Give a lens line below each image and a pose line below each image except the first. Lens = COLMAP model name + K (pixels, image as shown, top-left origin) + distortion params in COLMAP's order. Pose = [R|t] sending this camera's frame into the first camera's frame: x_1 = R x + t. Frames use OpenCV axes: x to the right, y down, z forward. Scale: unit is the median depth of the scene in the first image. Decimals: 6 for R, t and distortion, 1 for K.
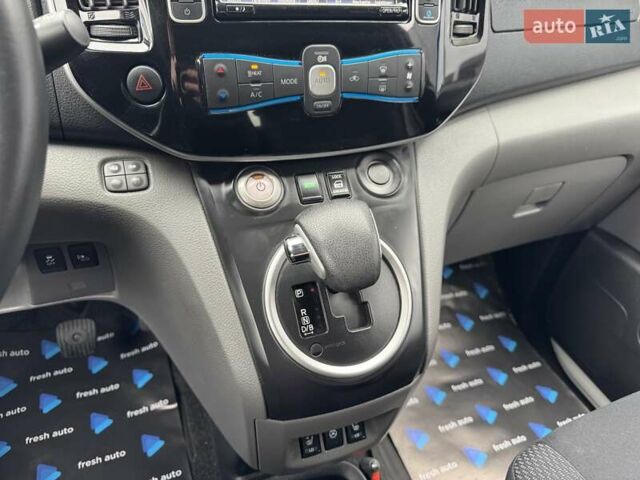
lens RADIAL K [[462.8, 0, 320.0], [0, 462.8, 240.0], [0, 0, 1]] dist [0.002568, -0.046615]
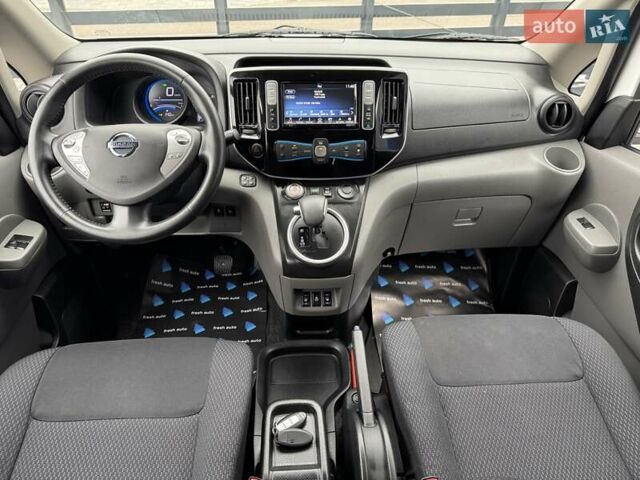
lens RADIAL K [[412.3, 0, 307.2], [0, 412.3, 239.7], [0, 0, 1]] dist [0.041362, -0.000748]
pose [[0.944409, 0.122078, -0.305269, 0.681667], [-0.137222, 0.990128, -0.028567, 0.221384], [0.298768, 0.068869, 0.951837, -1.171412]]
